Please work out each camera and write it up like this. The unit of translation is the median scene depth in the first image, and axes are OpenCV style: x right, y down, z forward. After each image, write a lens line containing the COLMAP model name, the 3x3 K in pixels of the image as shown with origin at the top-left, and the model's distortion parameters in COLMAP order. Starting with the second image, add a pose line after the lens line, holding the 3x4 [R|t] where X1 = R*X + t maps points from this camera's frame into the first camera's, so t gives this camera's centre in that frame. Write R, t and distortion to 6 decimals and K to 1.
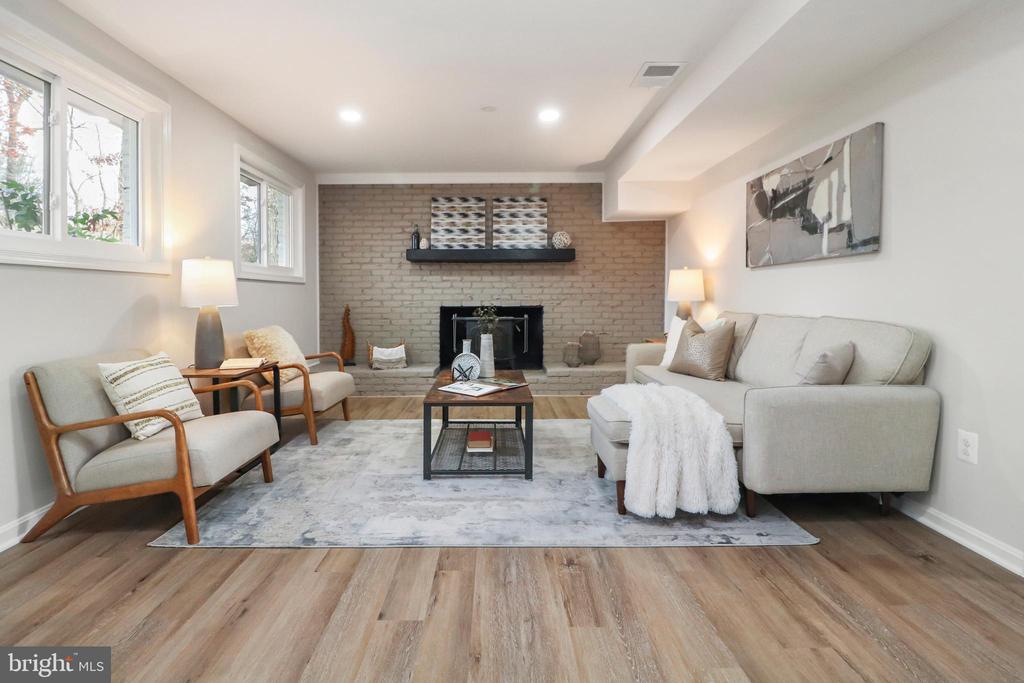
lens RADIAL K [[510.5, 0, 434.9], [0, 510.5, 329.4], [0, 0, 1]] dist [-0.004227, -0.001470]
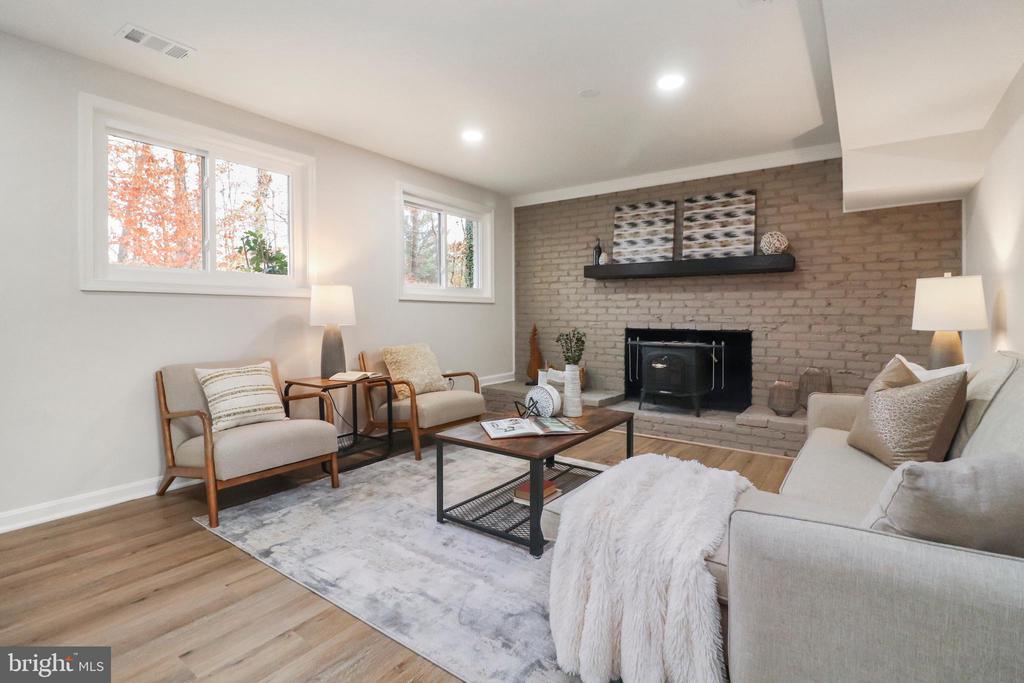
lens RADIAL K [[472.3, 0, 452.2], [0, 472.3, 332.8], [0, 0, 1]] dist [-0.009632, -0.000470]
pose [[0.822988, 0.027625, -0.567387, 0.248848], [-0.041316, 0.999082, -0.011284, -0.016782], [0.566554, 0.032729, 0.823374, 0.170171]]
